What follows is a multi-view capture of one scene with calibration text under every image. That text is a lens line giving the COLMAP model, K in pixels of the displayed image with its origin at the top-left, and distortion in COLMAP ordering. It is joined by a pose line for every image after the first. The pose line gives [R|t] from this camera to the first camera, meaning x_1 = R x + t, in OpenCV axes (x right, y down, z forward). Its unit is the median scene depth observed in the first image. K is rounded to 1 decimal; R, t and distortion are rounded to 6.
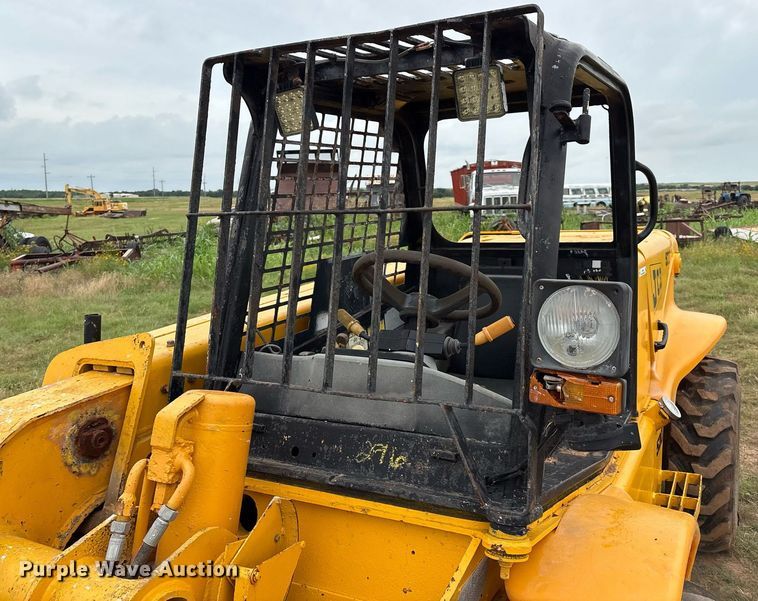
lens RADIAL K [[682.9, 0, 396.2], [0, 682.9, 283.8], [0, 0, 1]] dist [0.028879, 0.021086]
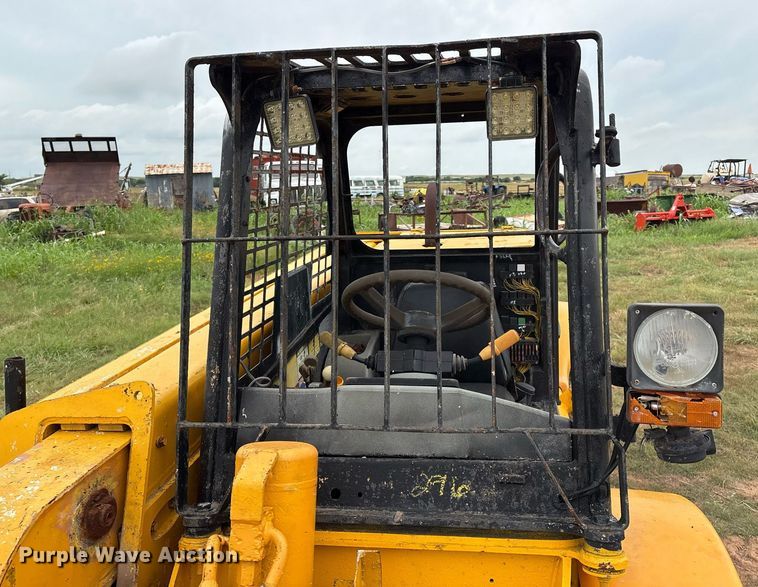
lens RADIAL K [[658.7, 0, 379.3], [0, 658.7, 293.4], [0, 0, 1]] dist [0.035490, -0.017215]
pose [[0.944559, -0.056414, 0.323459, -0.383412], [0.044294, 0.998017, 0.044714, -0.067666], [-0.325340, -0.027907, 0.945185, 0.144573]]
